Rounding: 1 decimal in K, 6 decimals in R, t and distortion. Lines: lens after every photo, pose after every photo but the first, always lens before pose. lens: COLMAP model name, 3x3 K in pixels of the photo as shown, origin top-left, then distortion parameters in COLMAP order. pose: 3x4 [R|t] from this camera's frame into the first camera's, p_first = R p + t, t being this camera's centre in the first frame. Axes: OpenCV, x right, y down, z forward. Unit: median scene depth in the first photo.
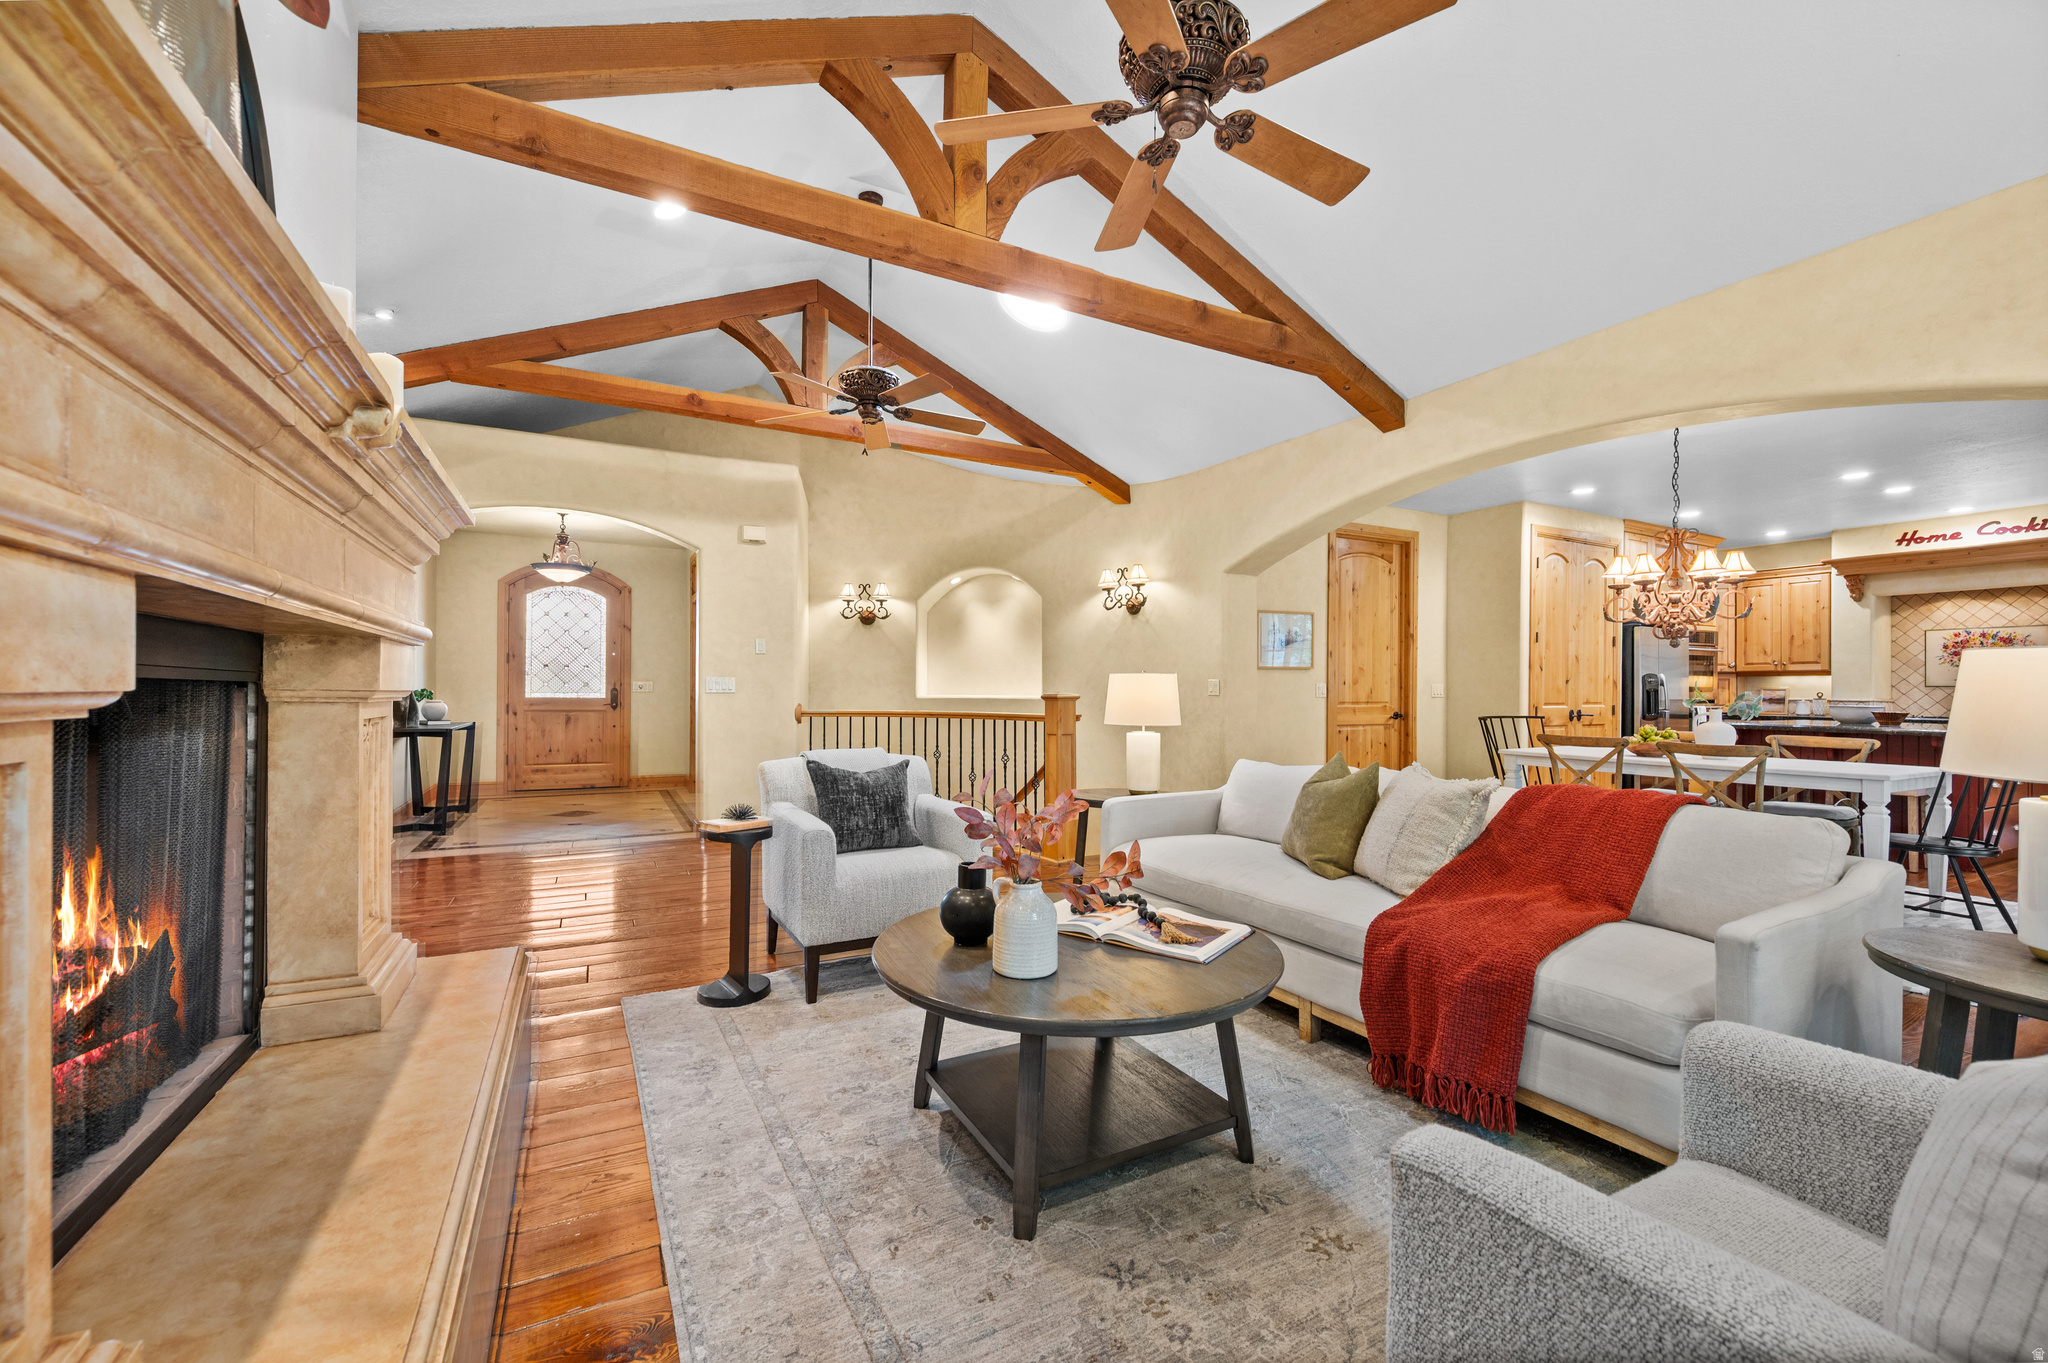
lens RADIAL K [[814.3, 0, 1029.0], [0, 814.3, 690.7], [0, 0, 1]] dist [-0.003049, 0.000171]
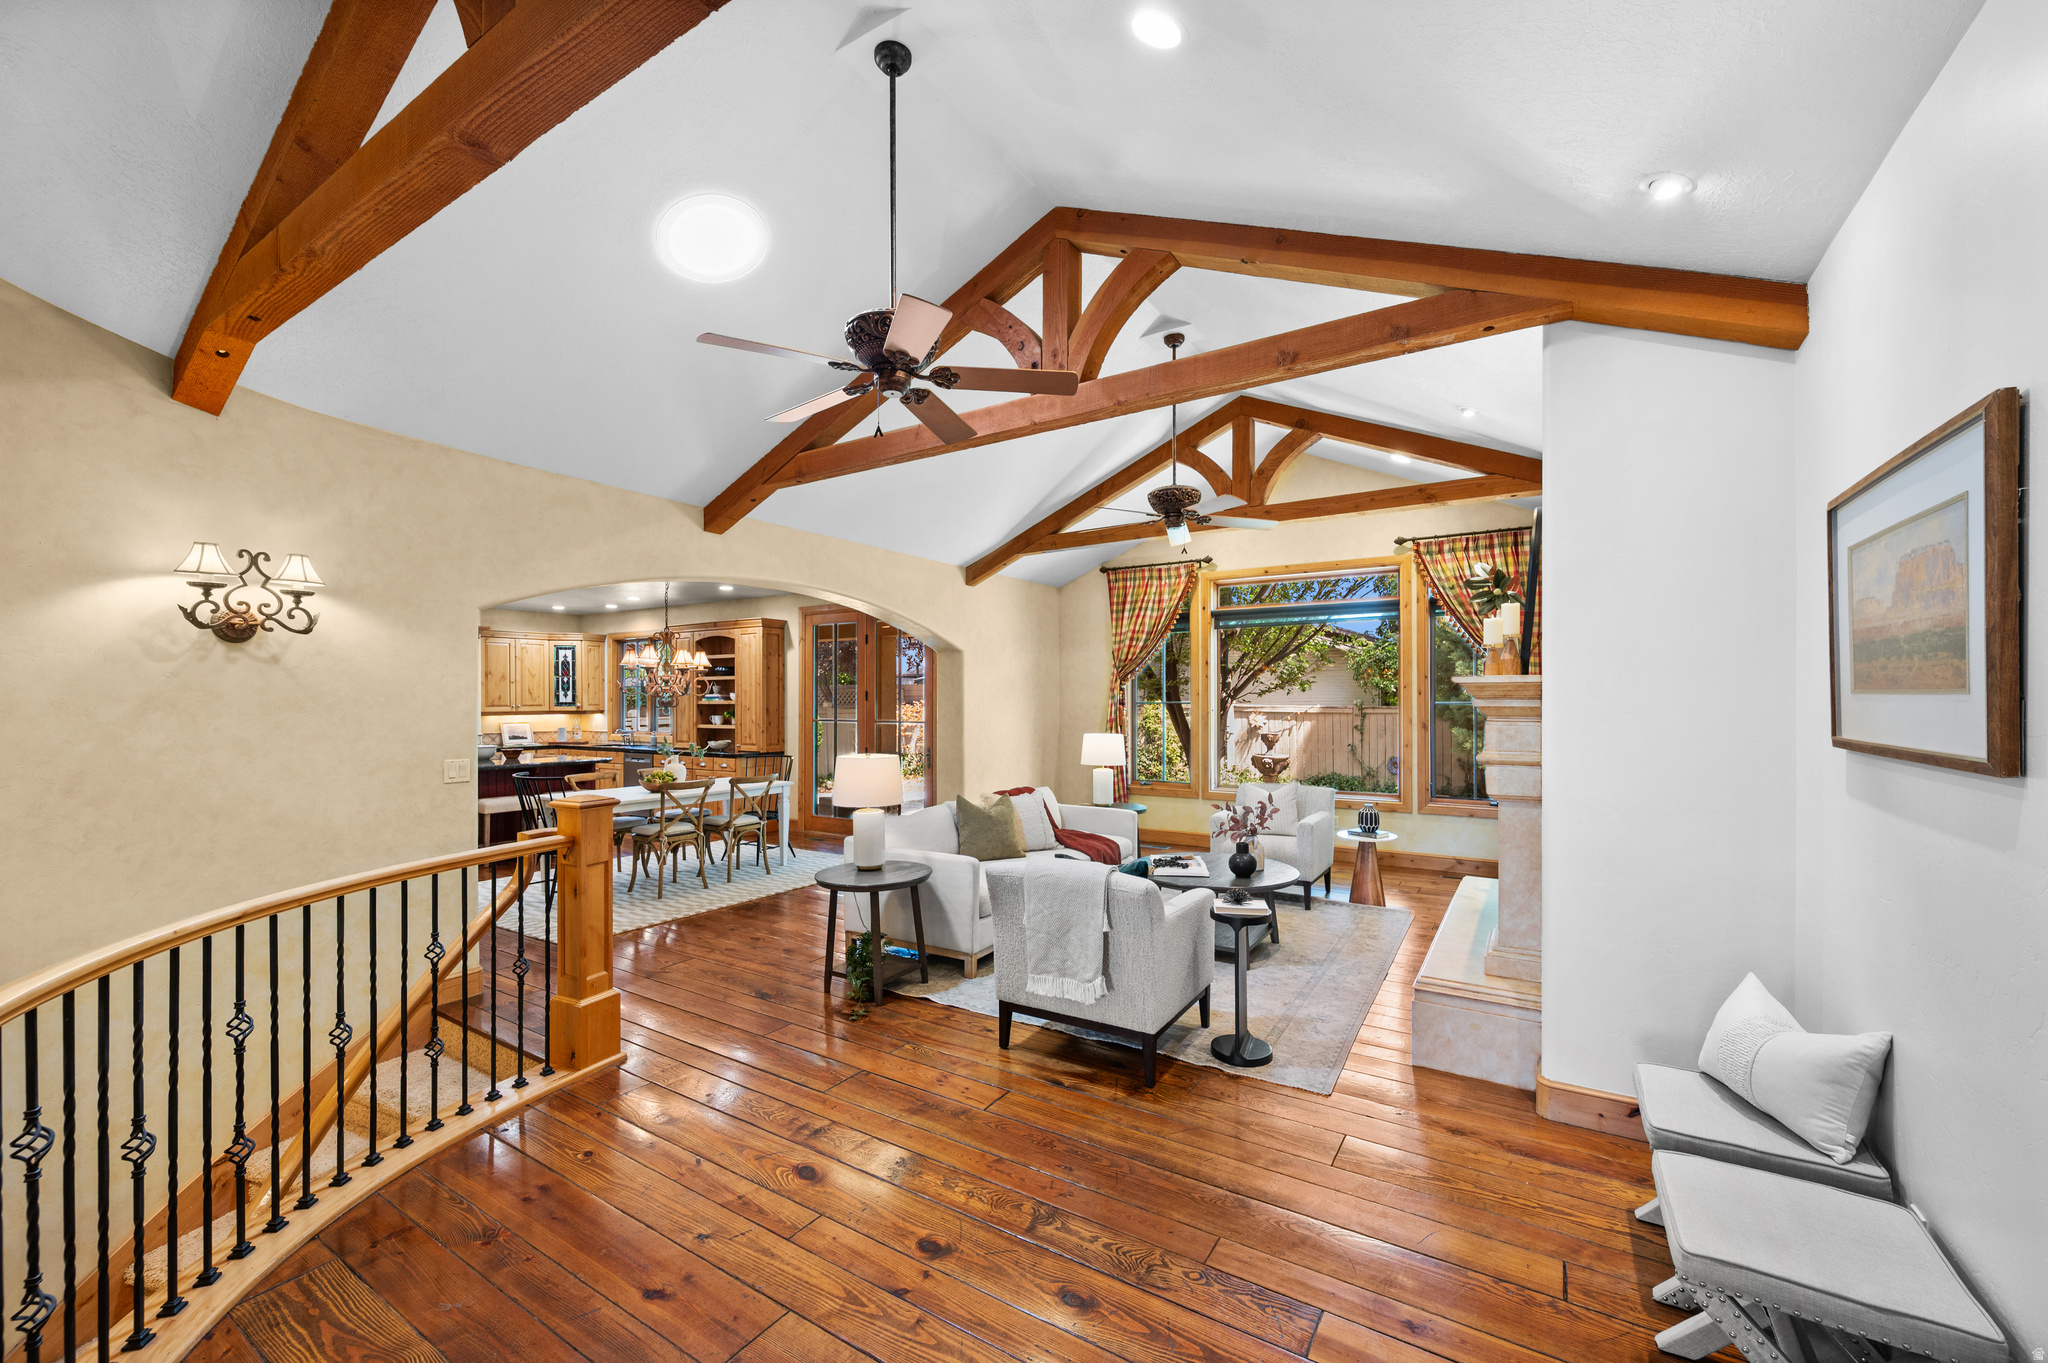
lens RADIAL K [[814.3, 0, 1019.6], [0, 814.3, 694.2], [0, 0, 1]] dist [-0.003049, 0.000171]
pose [[-0.485991, 0.000668, 0.873964, -0.763789], [-0.000757, 0.999999, -0.001185, -0.086463], [-0.873964, -0.001237, -0.485990, 1.153602]]
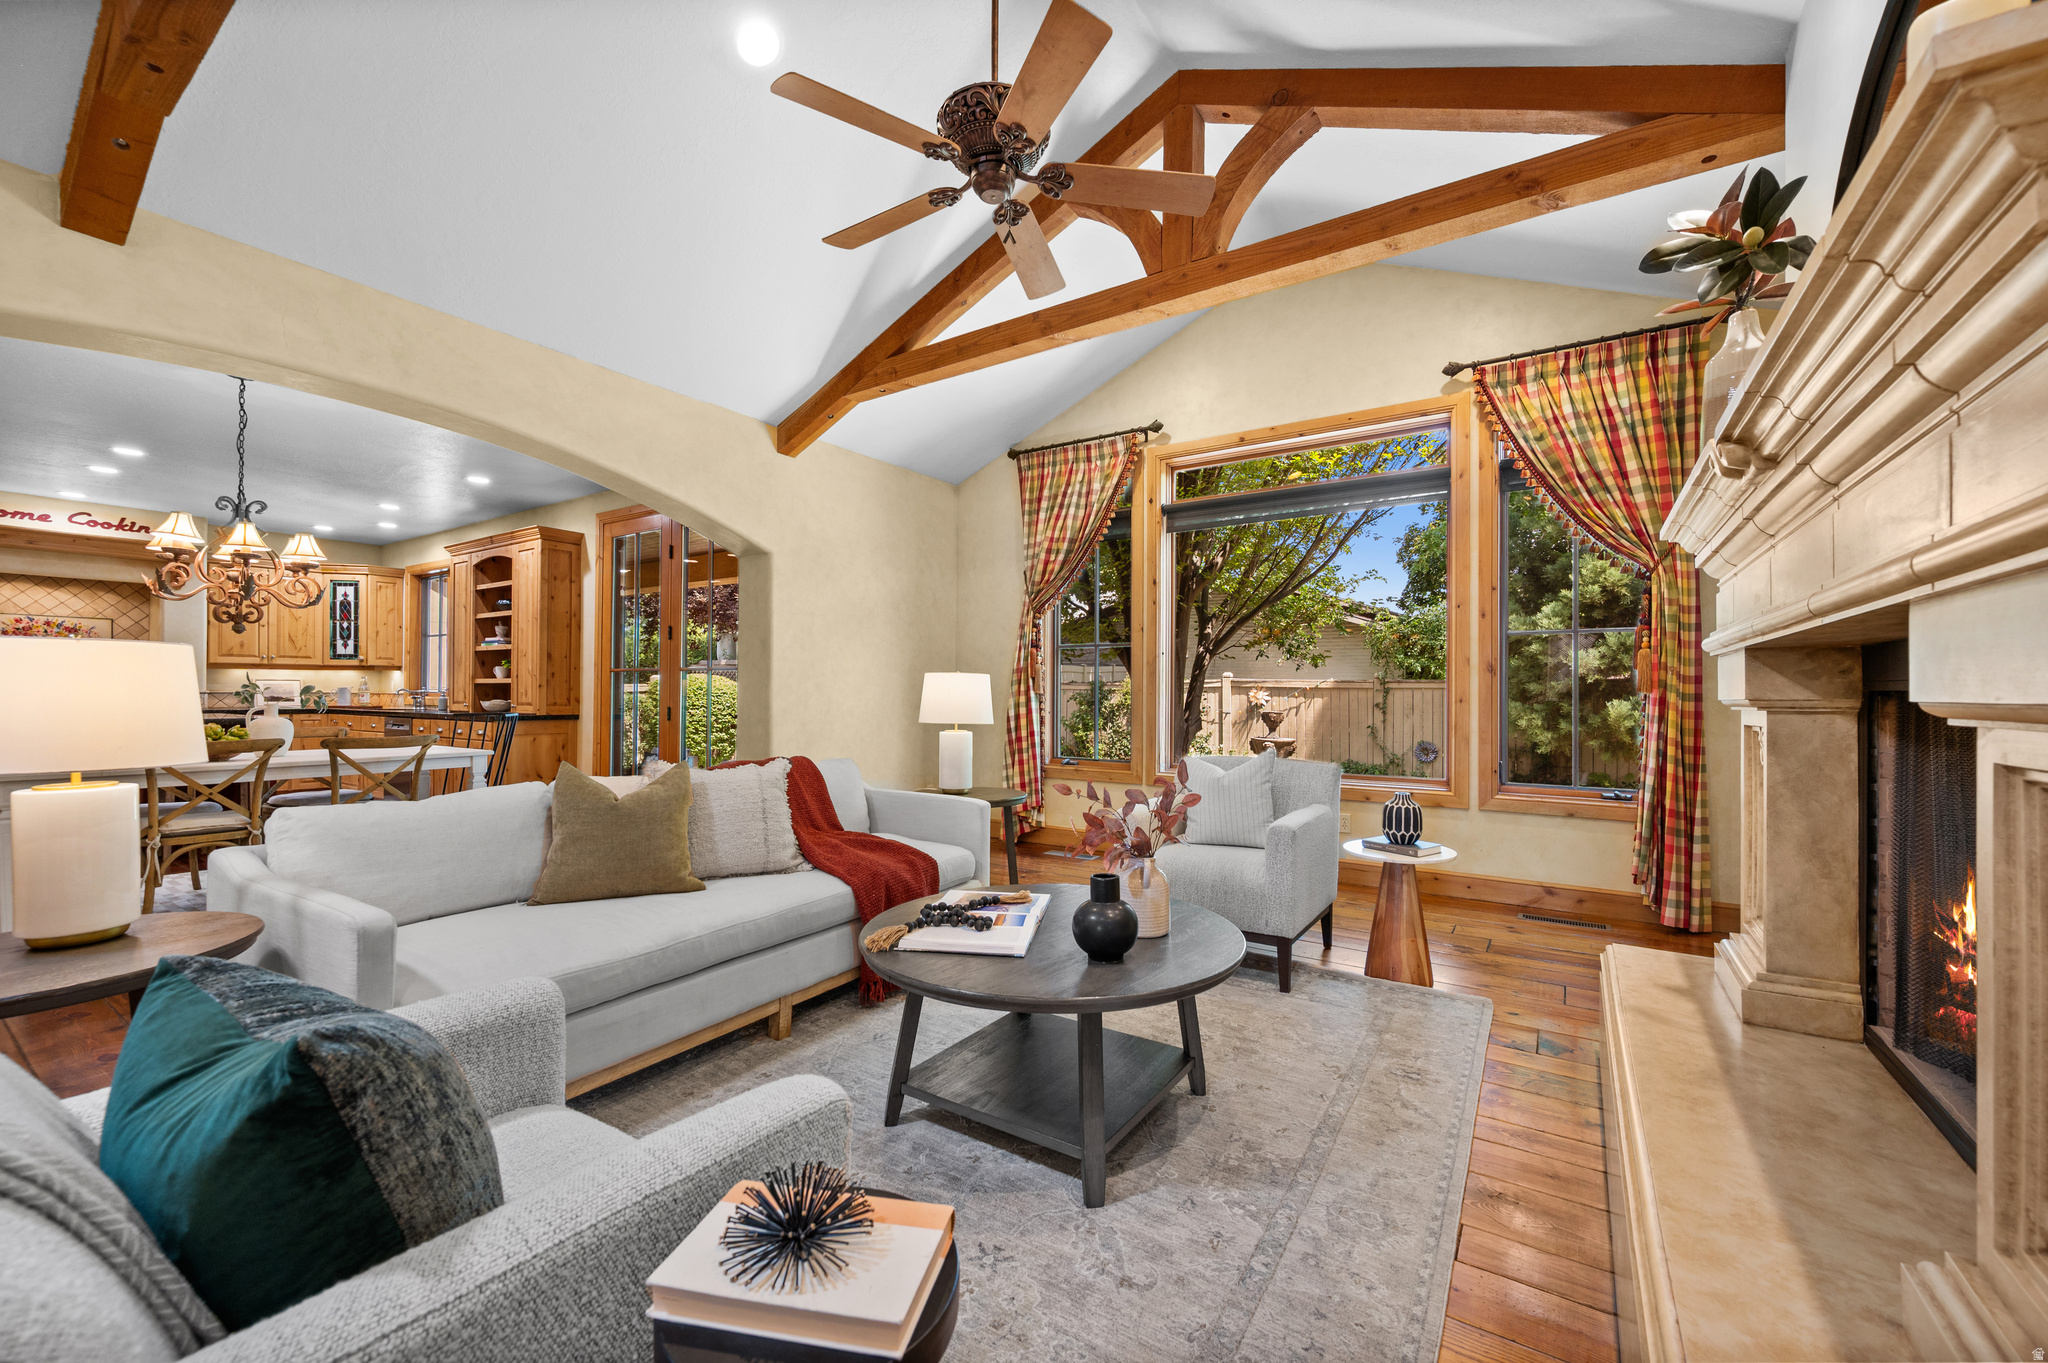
lens RADIAL K [[814.3, 0, 1024.9], [0, 814.3, 683.6], [0, 0, 1]] dist [-0.003049, 0.000171]
pose [[-0.471883, 0.000475, 0.881661, -0.374926], [-0.009013, 0.999945, -0.005362, -0.002051], [-0.881615, -0.010477, -0.471853, 0.667459]]
